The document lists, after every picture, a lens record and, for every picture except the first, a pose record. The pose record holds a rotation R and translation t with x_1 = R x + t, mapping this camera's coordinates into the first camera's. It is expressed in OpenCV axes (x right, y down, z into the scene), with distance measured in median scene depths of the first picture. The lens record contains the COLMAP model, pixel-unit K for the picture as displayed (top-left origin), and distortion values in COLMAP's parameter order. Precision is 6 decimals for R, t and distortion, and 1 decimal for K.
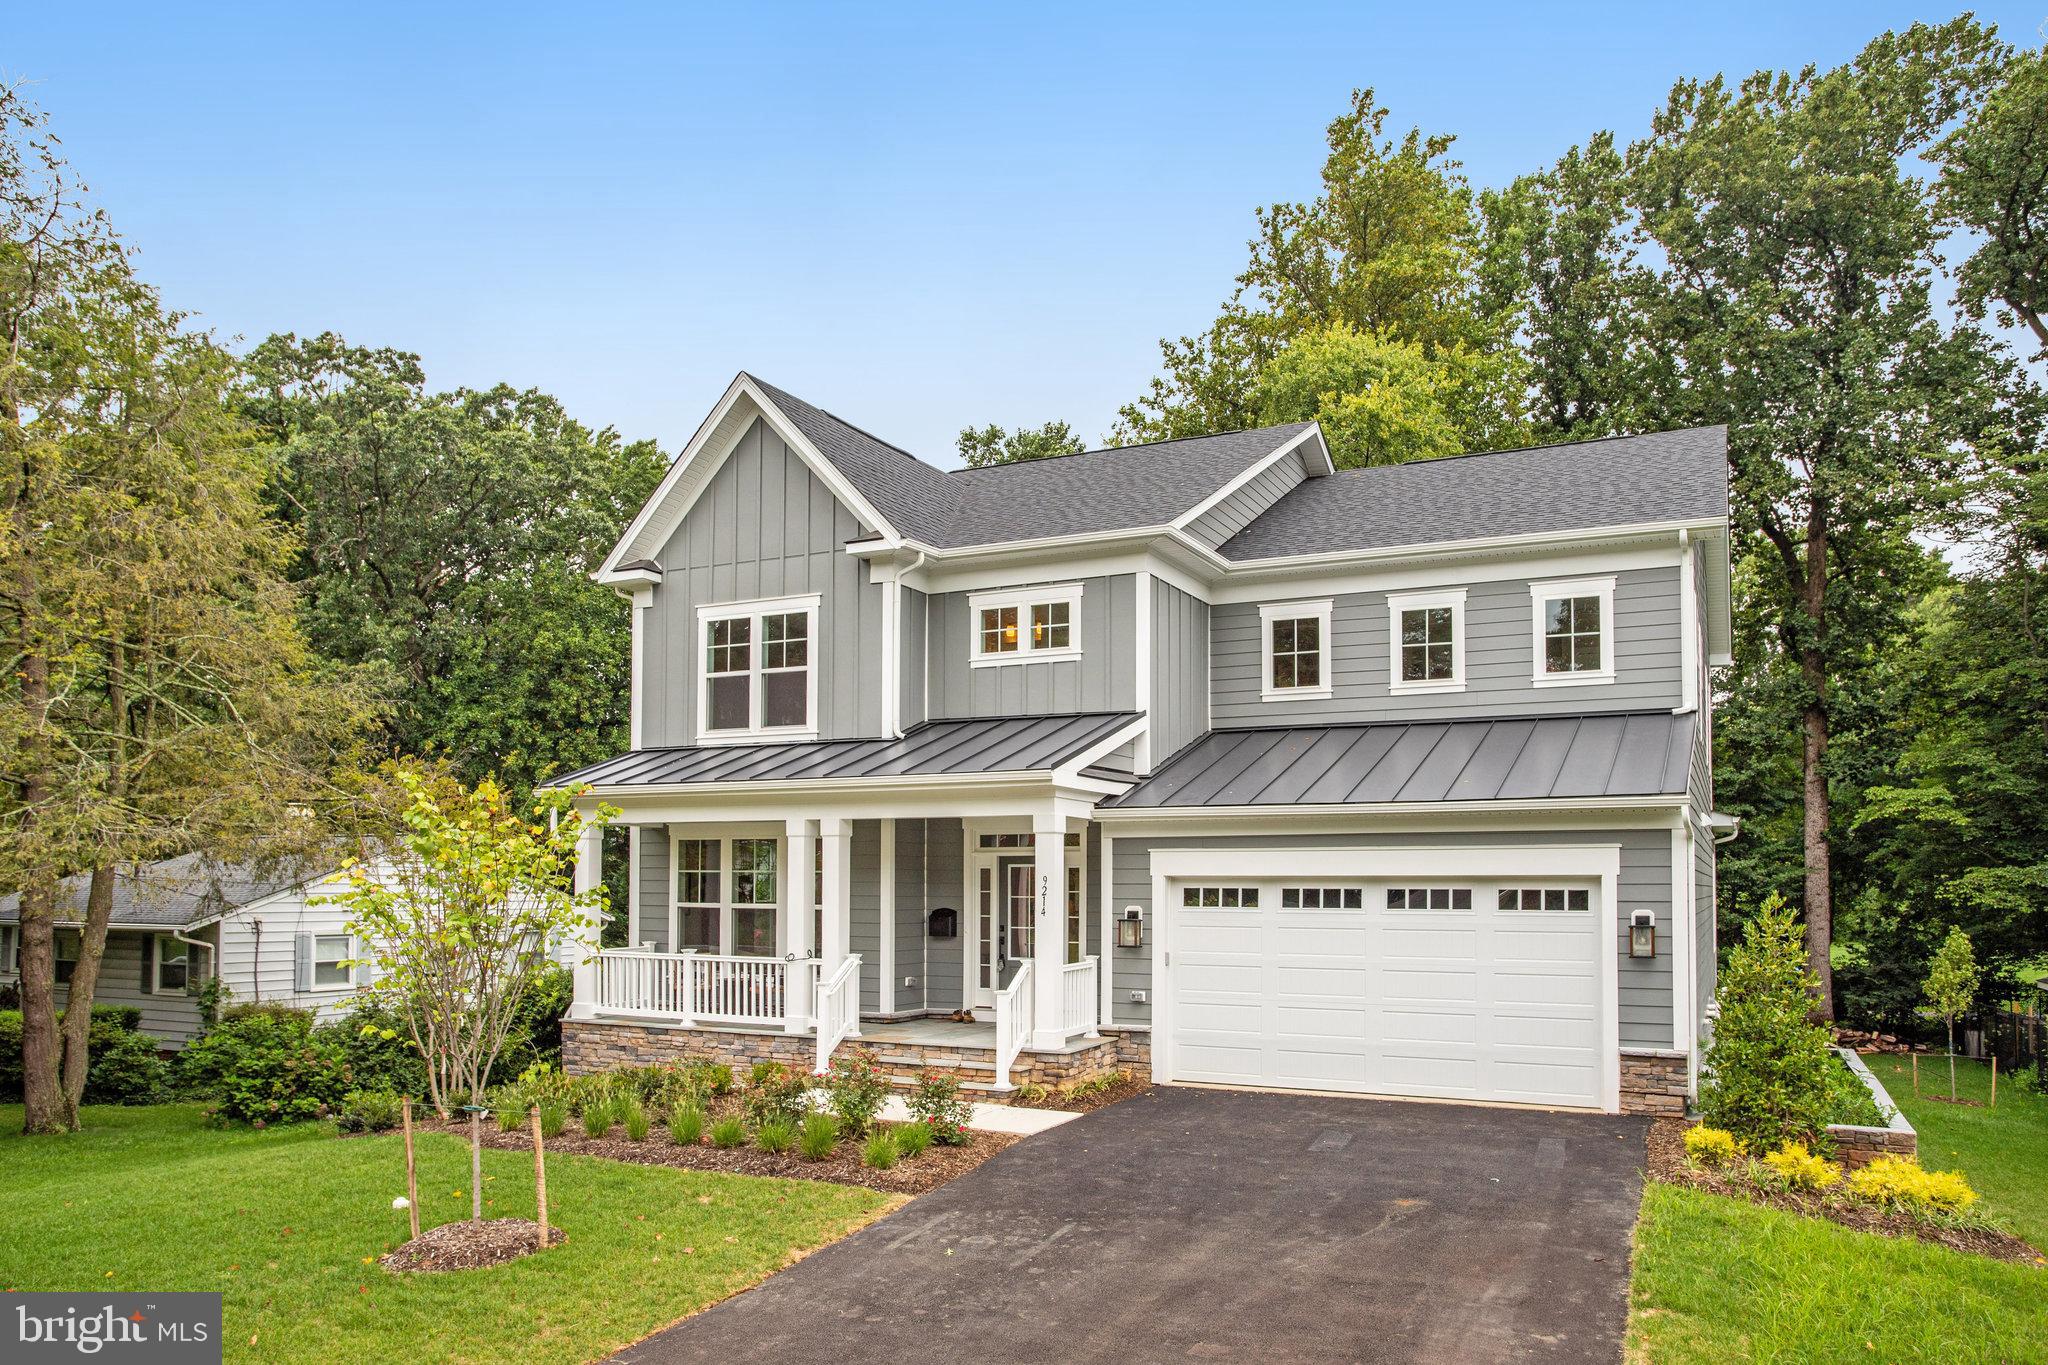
lens RADIAL K [[1436.2, 0, 1017.3], [0, 1436.2, 836.7], [0, 0, 1]] dist [-0.054367, 0.055976]
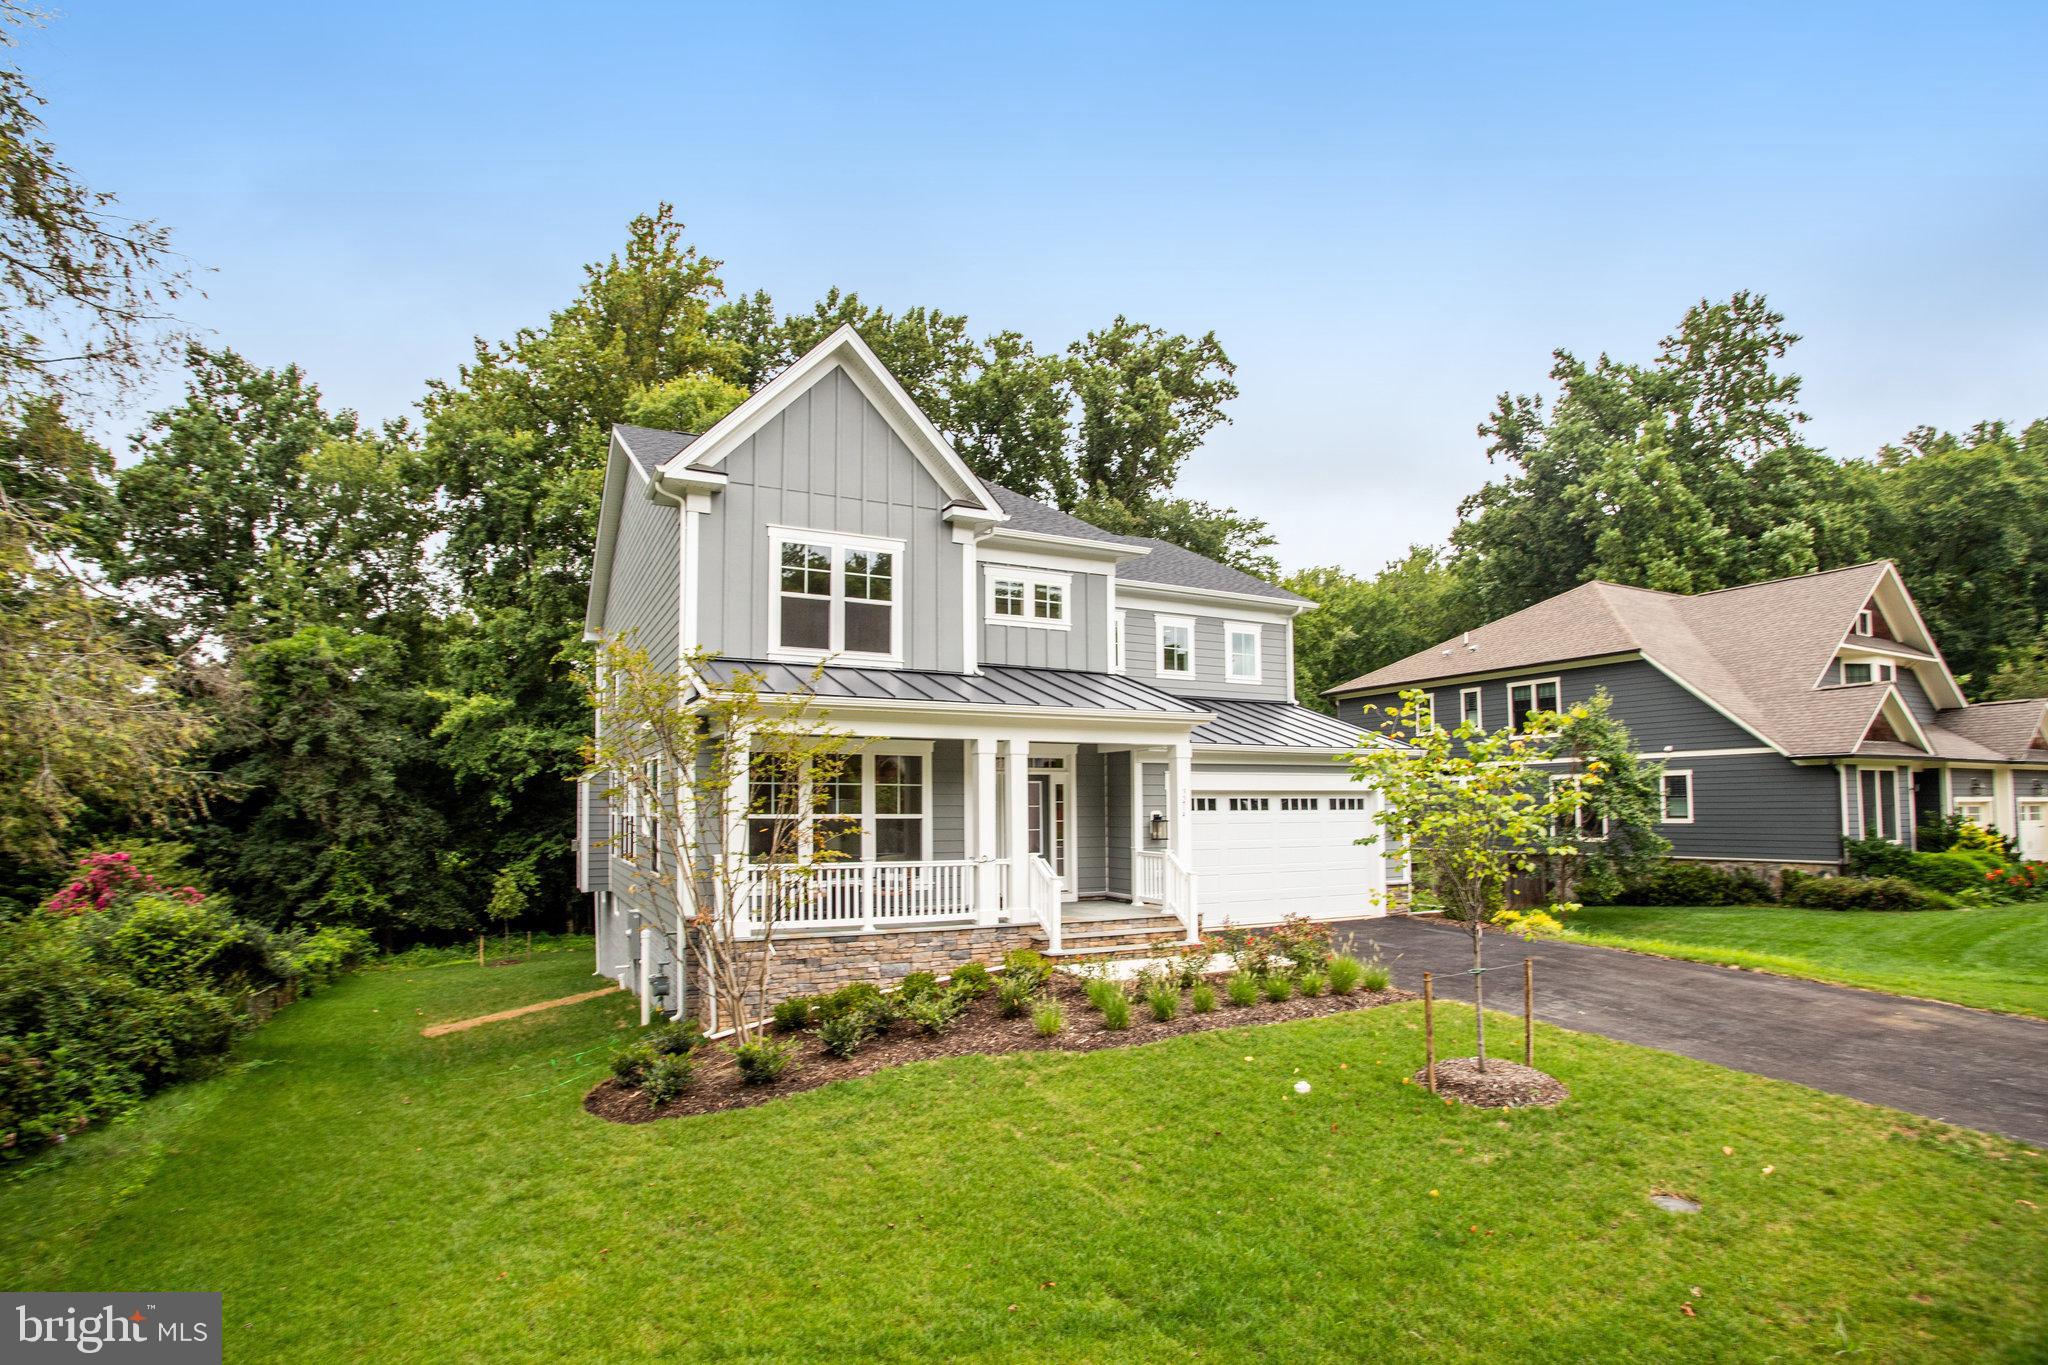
lens RADIAL K [[1029.1, 0, 1007.8], [0, 1029.1, 747.8], [0, 0, 1]] dist [-0.077940, 0.031026]
pose [[0.602161, 0.039511, 0.797397, -0.720156], [-0.021615, 0.999215, -0.033188, 0.019782], [-0.798082, 0.002749, 0.602542, 0.436111]]
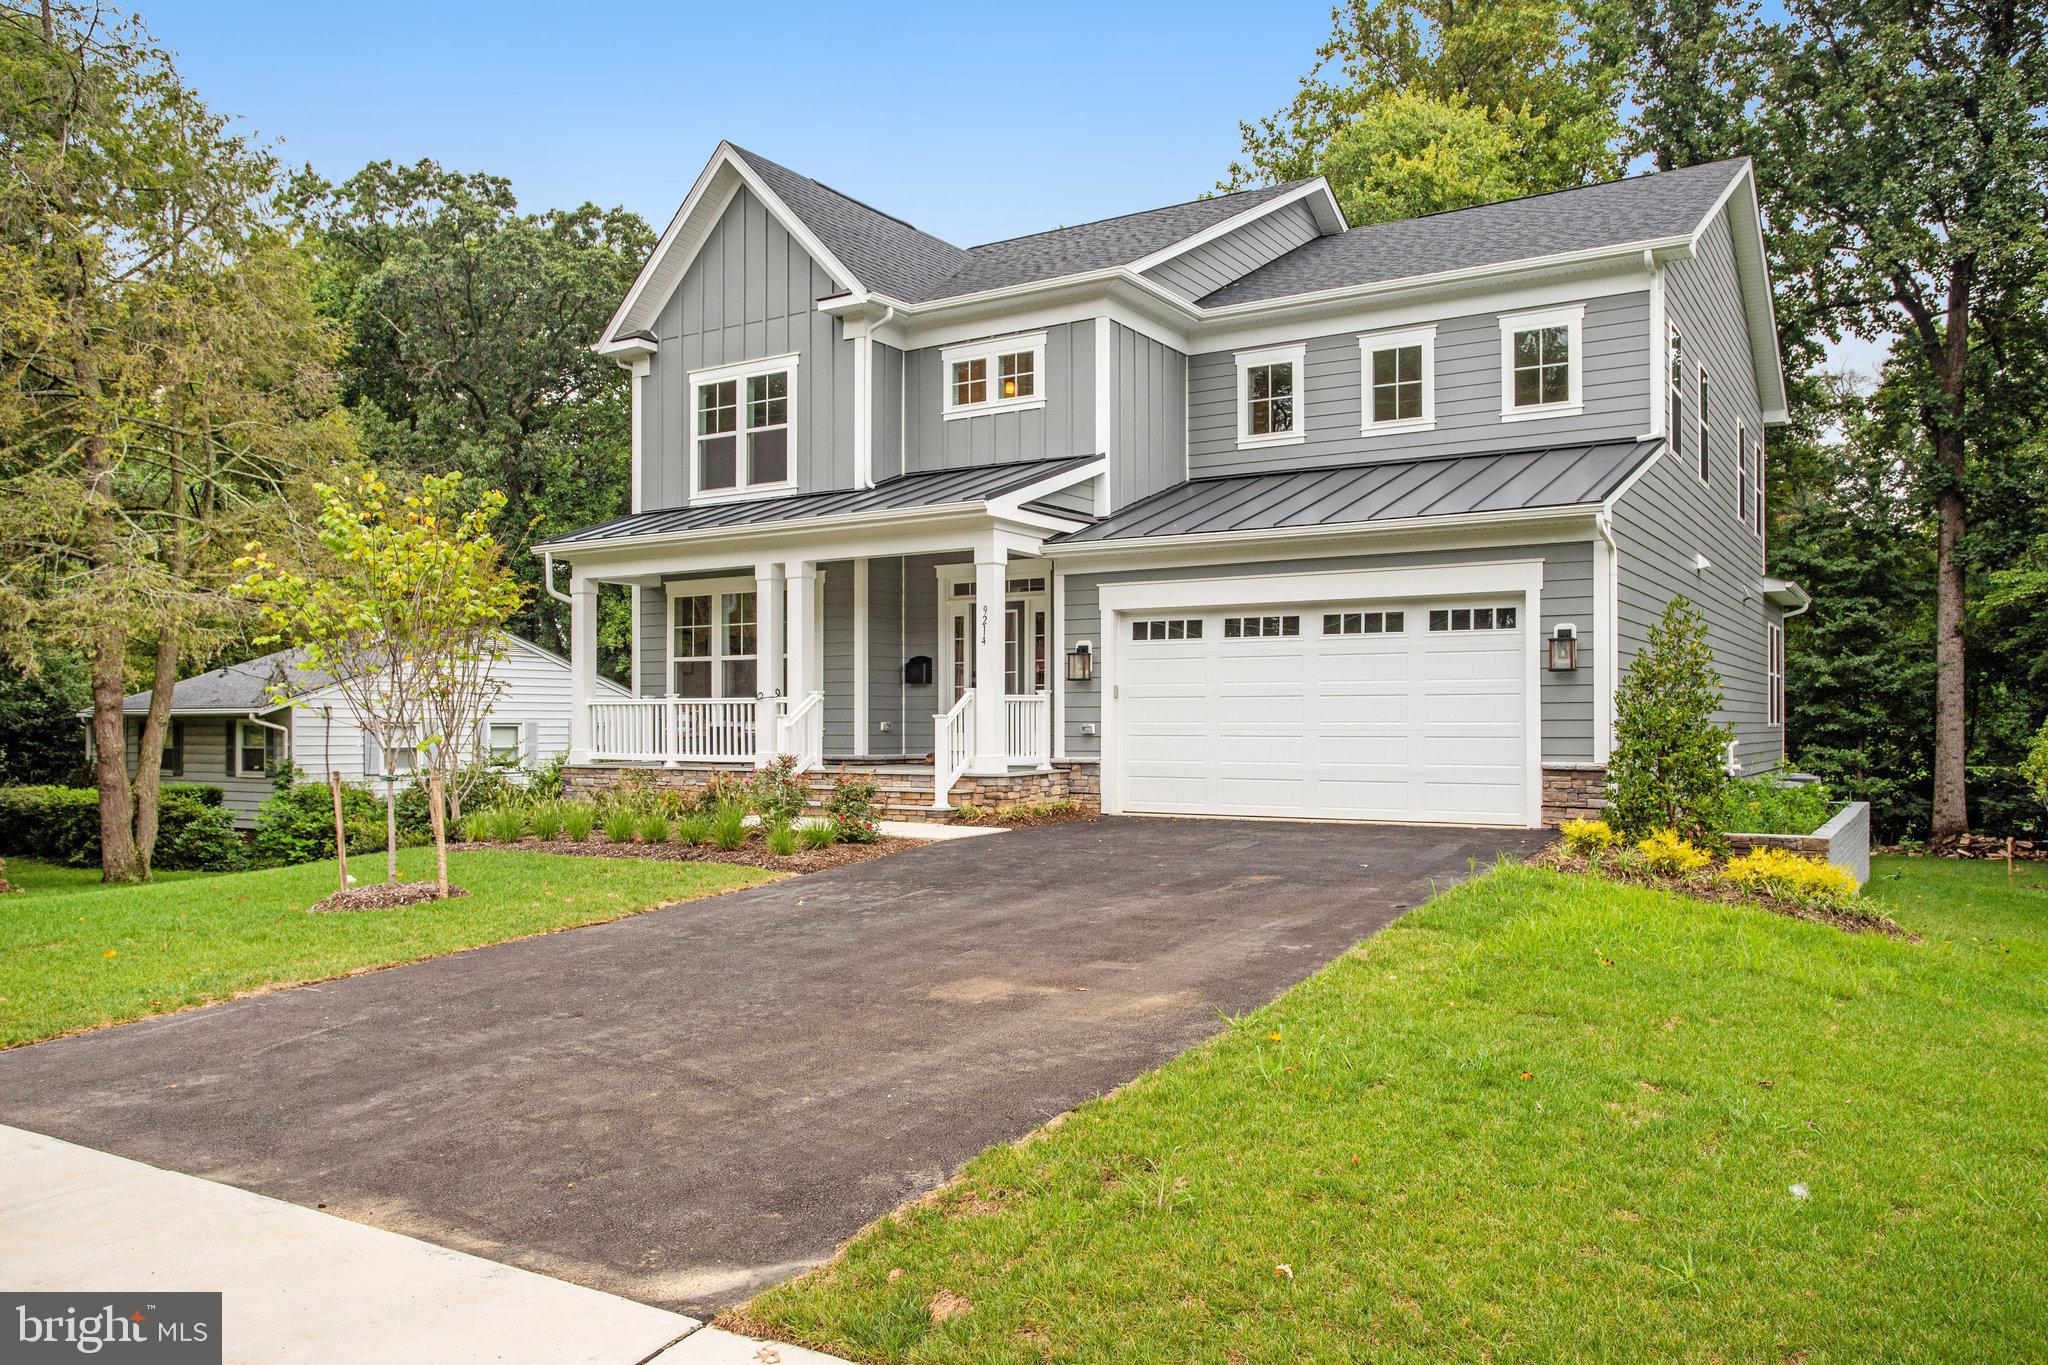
lens RADIAL K [[1476.9, 0, 1005.3], [0, 1476.9, 720.4], [0, 0, 1]] dist [-0.049716, 0.054618]
pose [[0.994828, -0.006180, -0.101383, 0.114387], [0.009354, 0.999480, 0.030865, 0.062421], [0.101139, -0.031653, 0.994369, -0.045132]]
